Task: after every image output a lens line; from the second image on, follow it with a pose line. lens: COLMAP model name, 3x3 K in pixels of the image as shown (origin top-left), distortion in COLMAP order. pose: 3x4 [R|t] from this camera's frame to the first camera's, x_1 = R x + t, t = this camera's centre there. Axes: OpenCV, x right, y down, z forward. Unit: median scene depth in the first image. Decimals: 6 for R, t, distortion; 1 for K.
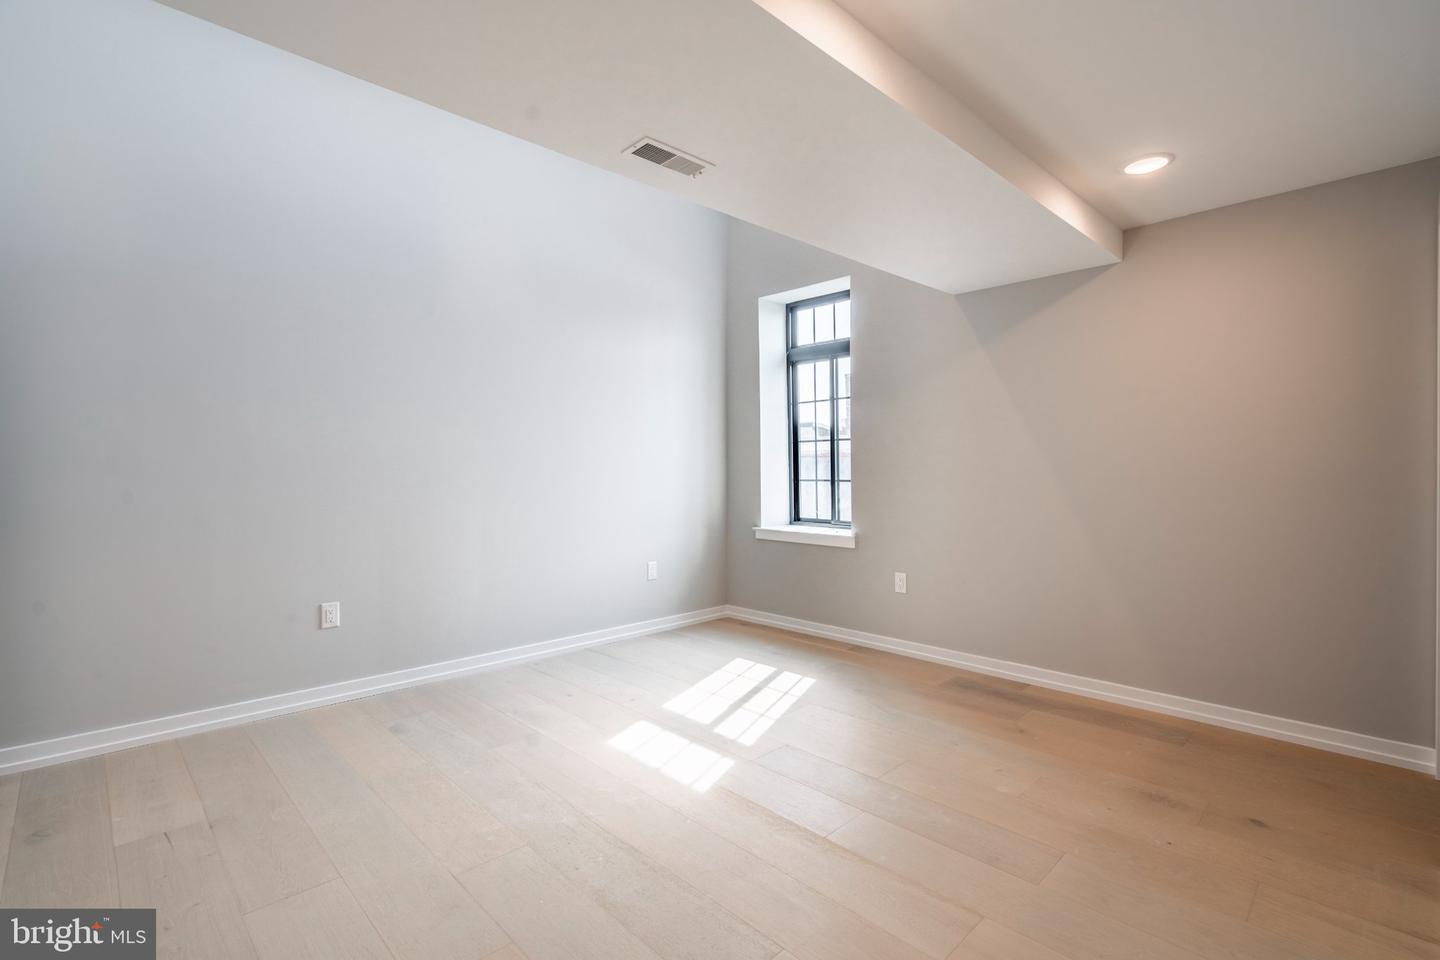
lens RADIAL K [[659.4, 0, 723.4], [0, 659.4, 465.3], [0, 0, 1]] dist [-0.003209, 0.000032]
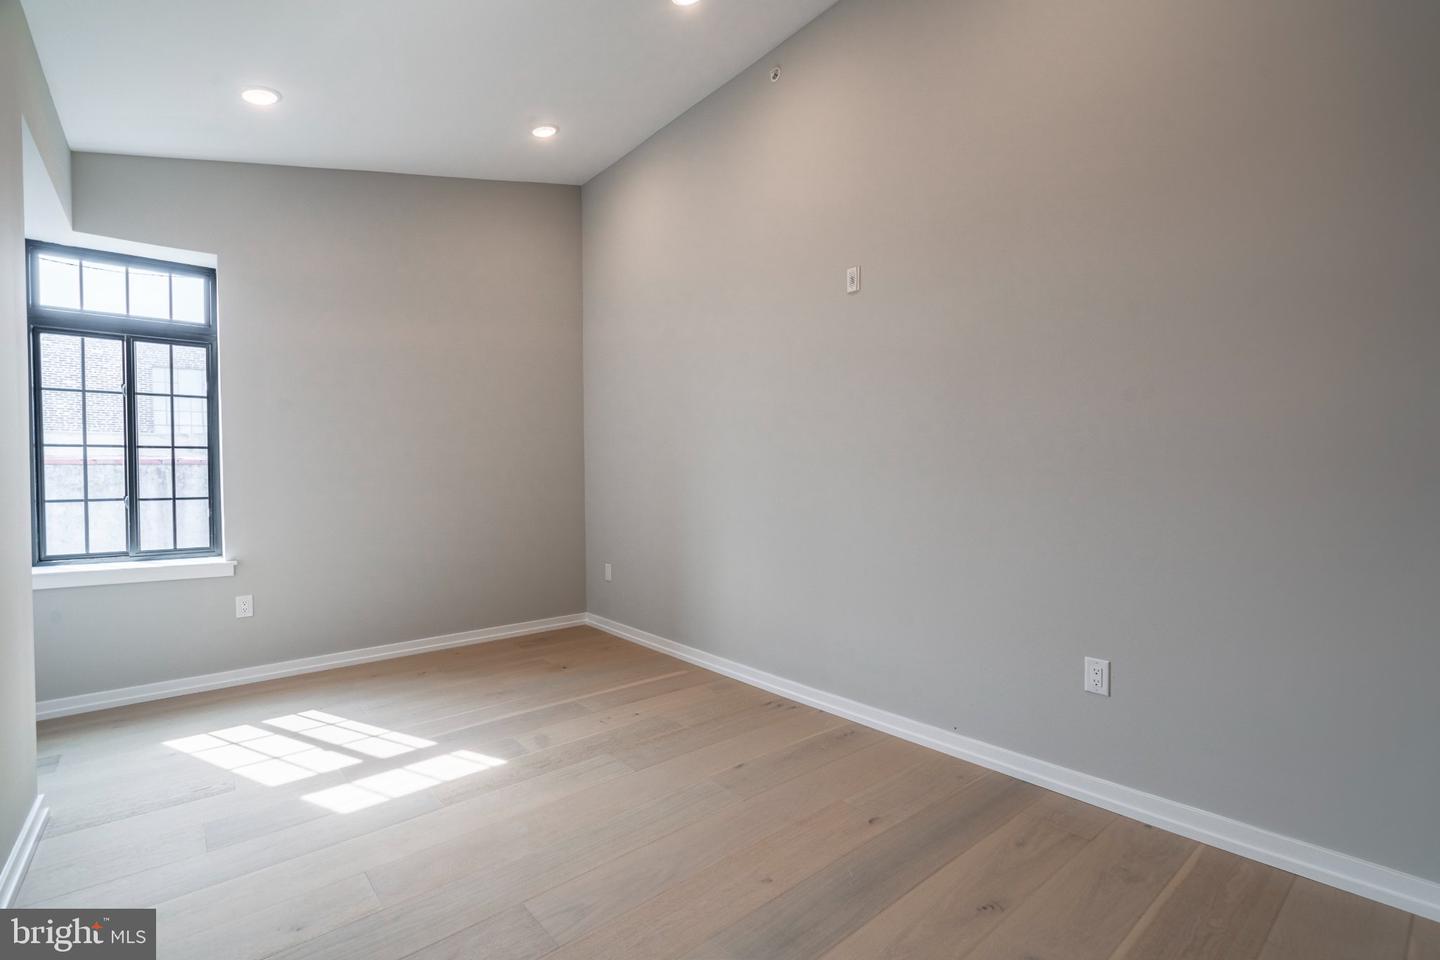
lens RADIAL K [[659.4, 0, 735.4], [0, 659.4, 489.3], [0, 0, 1]] dist [-0.003209, 0.000032]
pose [[0.041918, -0.038094, 0.998395, -0.564308], [-0.000498, 0.999272, 0.038149, -0.017376], [-0.999121, -0.002096, 0.041869, 0.266624]]
